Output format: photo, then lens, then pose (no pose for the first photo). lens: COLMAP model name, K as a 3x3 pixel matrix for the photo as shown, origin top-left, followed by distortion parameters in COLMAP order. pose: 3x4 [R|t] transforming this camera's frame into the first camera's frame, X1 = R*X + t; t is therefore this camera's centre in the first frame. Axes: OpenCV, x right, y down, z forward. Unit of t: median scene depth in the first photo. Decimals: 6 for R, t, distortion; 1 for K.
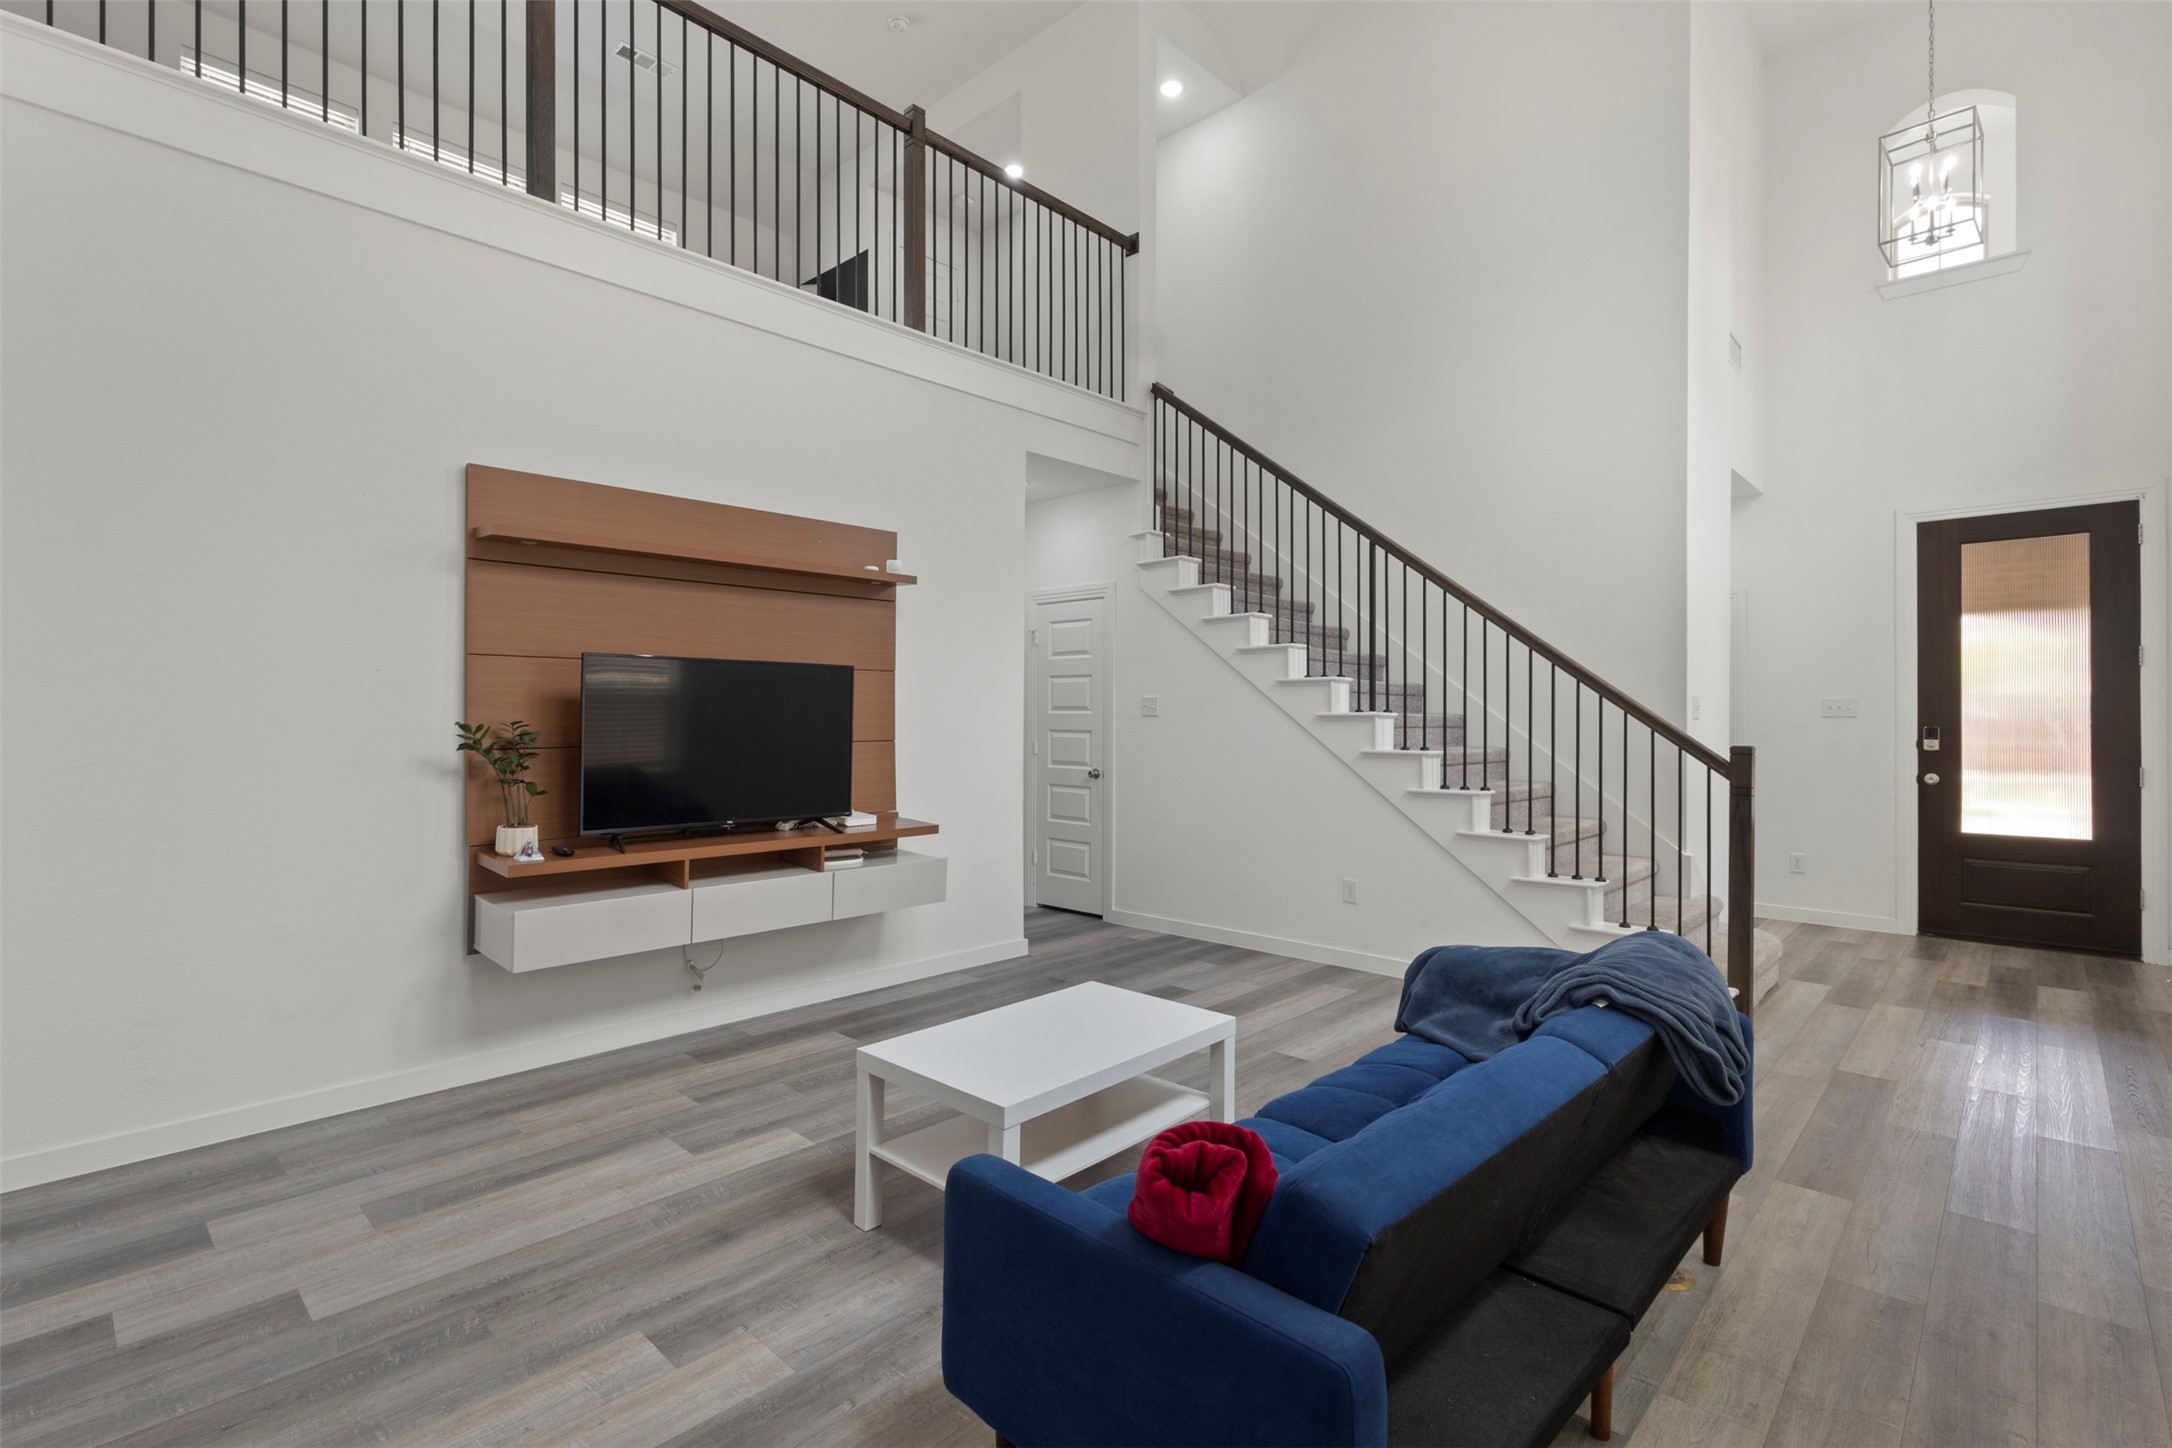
lens RADIAL K [[996.0, 0, 1082.7], [0, 996.0, 713.9], [0, 0, 1]] dist [0.000129, -0.000666]
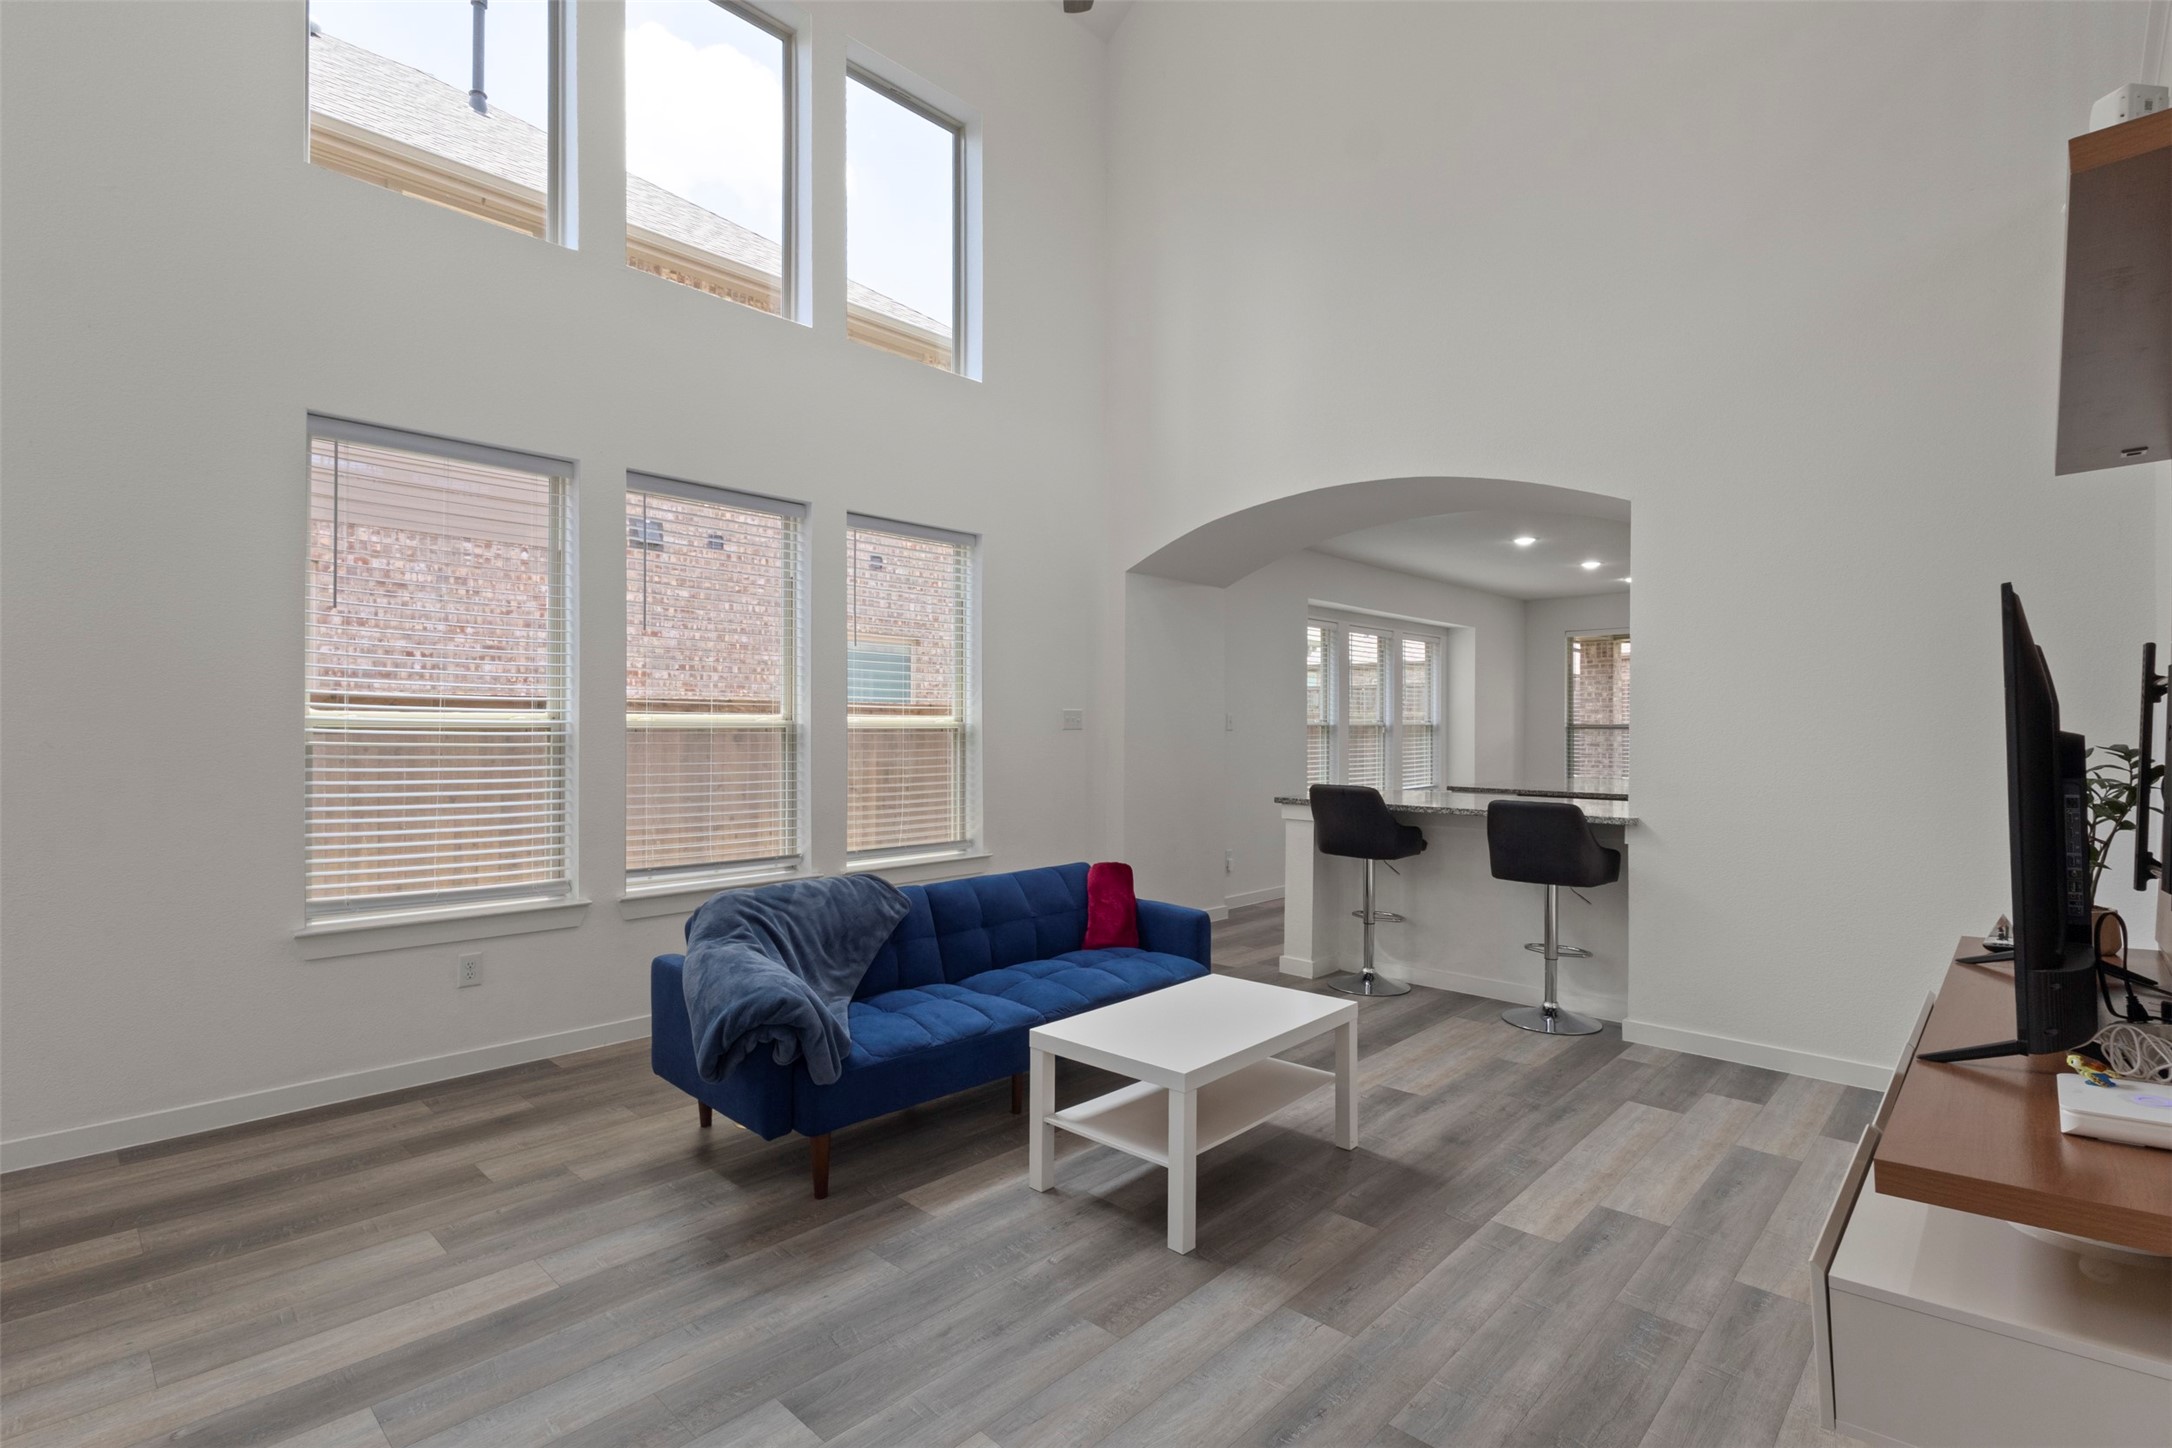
lens RADIAL K [[1014.6, 0, 1085.8], [0, 1014.6, 739.1], [0, 0, 1]] dist [0.000425, 0.000216]
pose [[-0.999948, -0.010140, -0.001271, 0.081356], [-0.010153, 0.999897, 0.010166, 0.002022], [0.001168, 0.010178, -0.999948, 1.635766]]
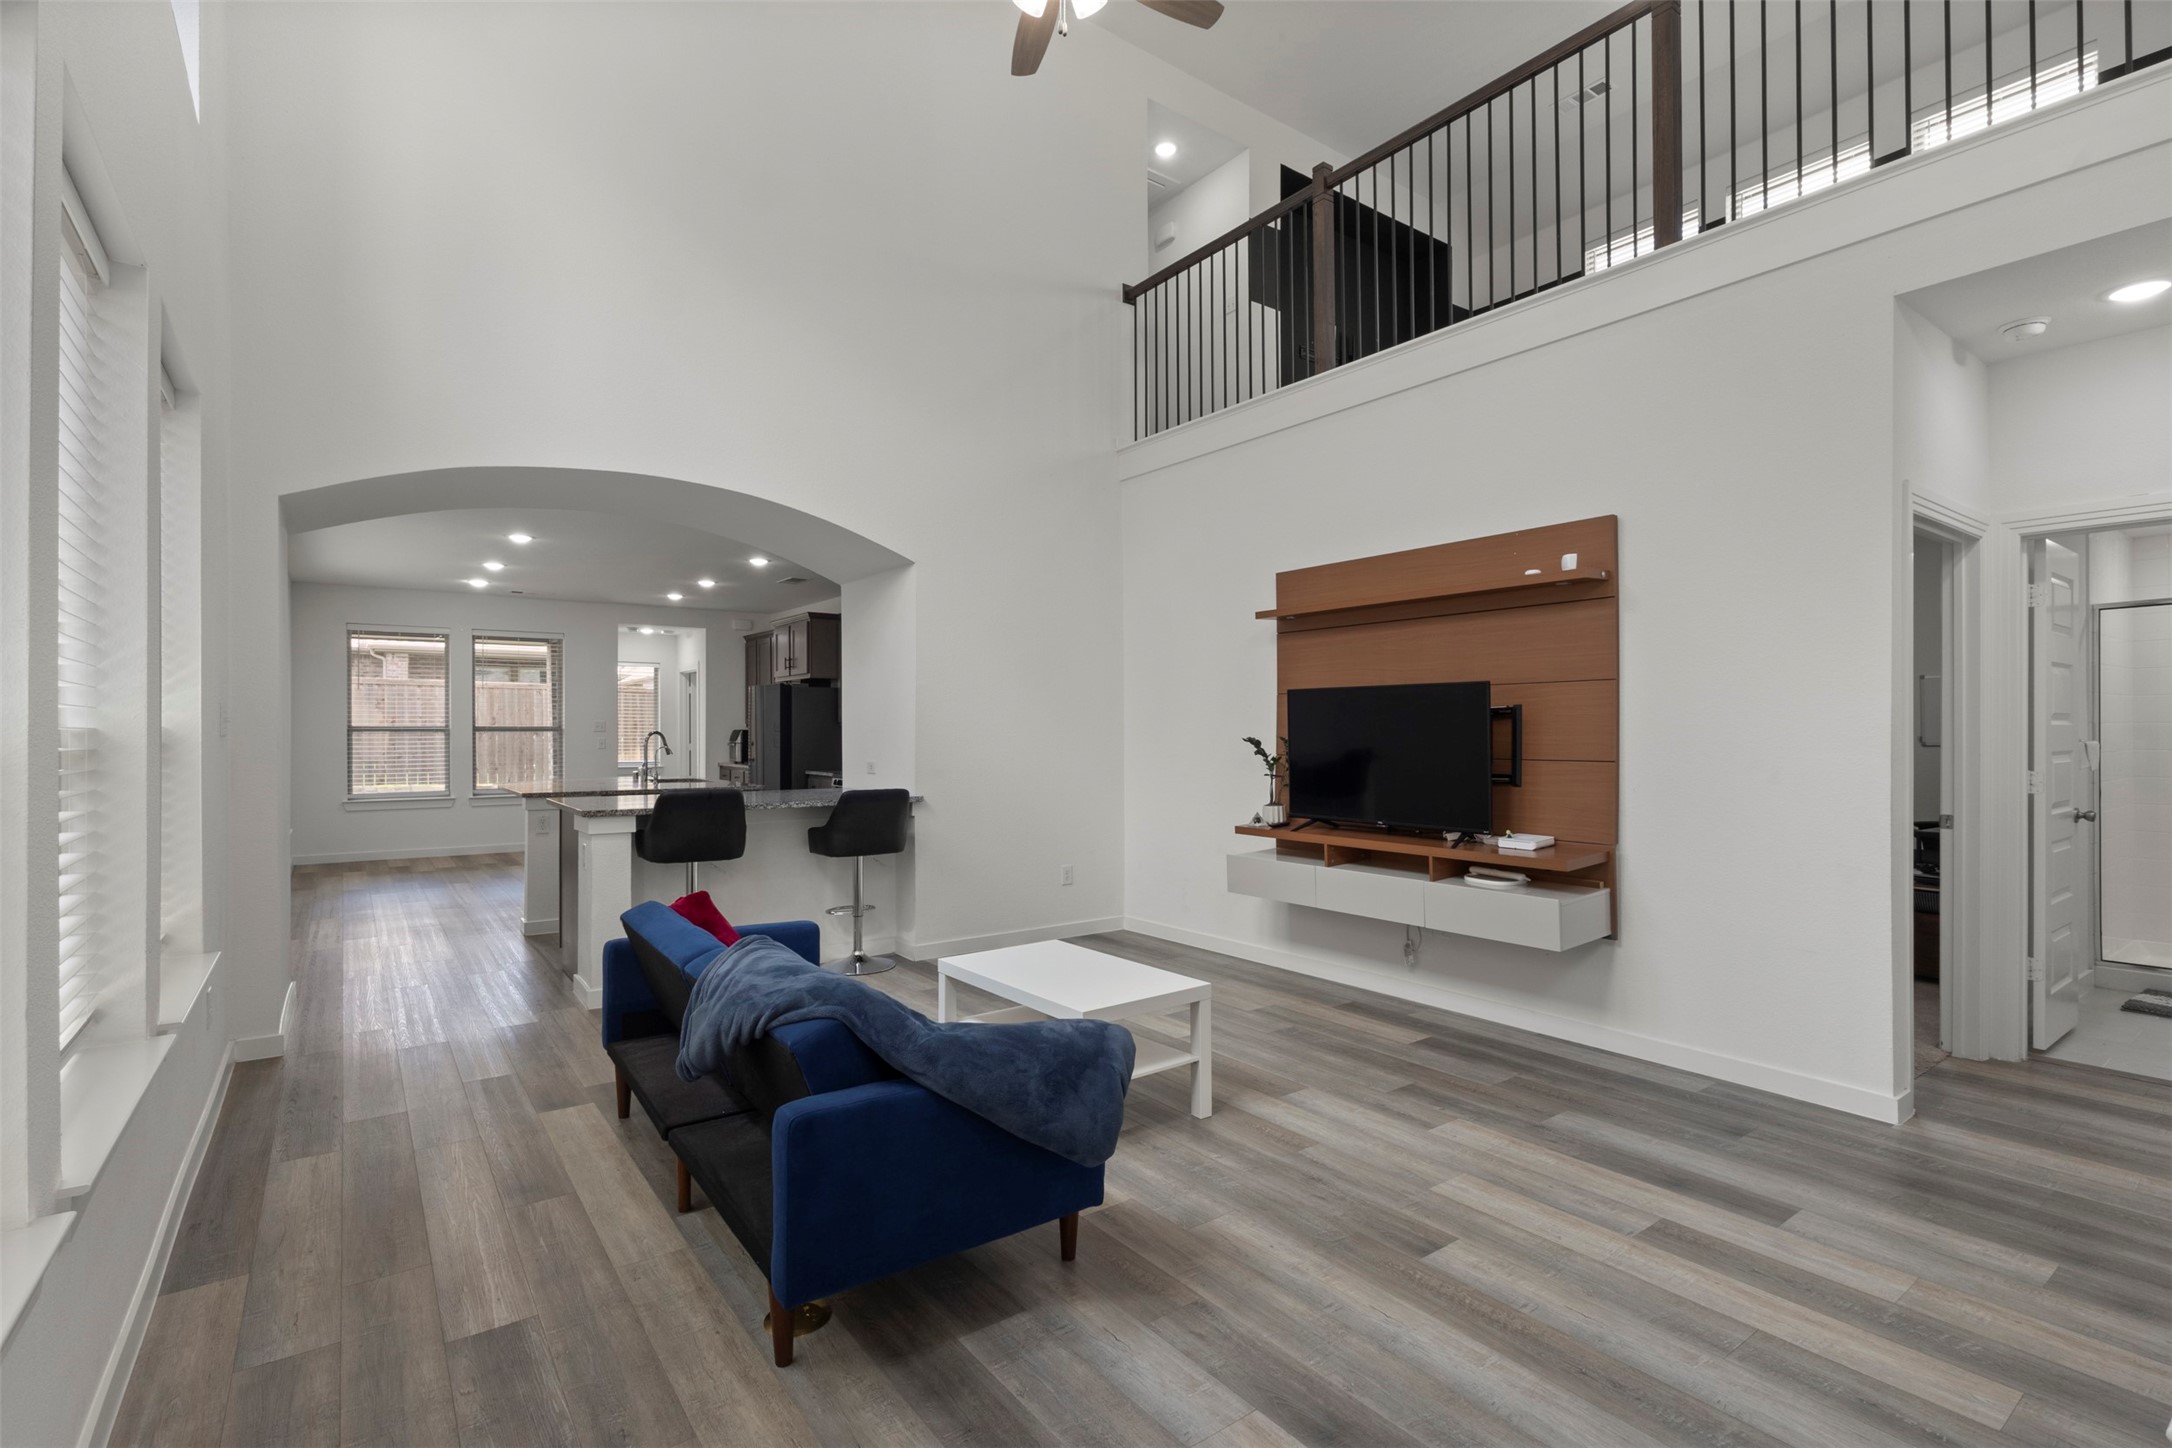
lens RADIAL K [[1000.1, 0, 1081.3], [0, 1000.1, 723.0], [0, 0, 1]] dist [0.002710, 0.000701]
pose [[-0.176656, -0.011902, -0.984201, 0.993761], [0.002617, 0.999918, -0.012562, 0.004408], [0.984269, -0.004795, -0.176611, 0.966808]]
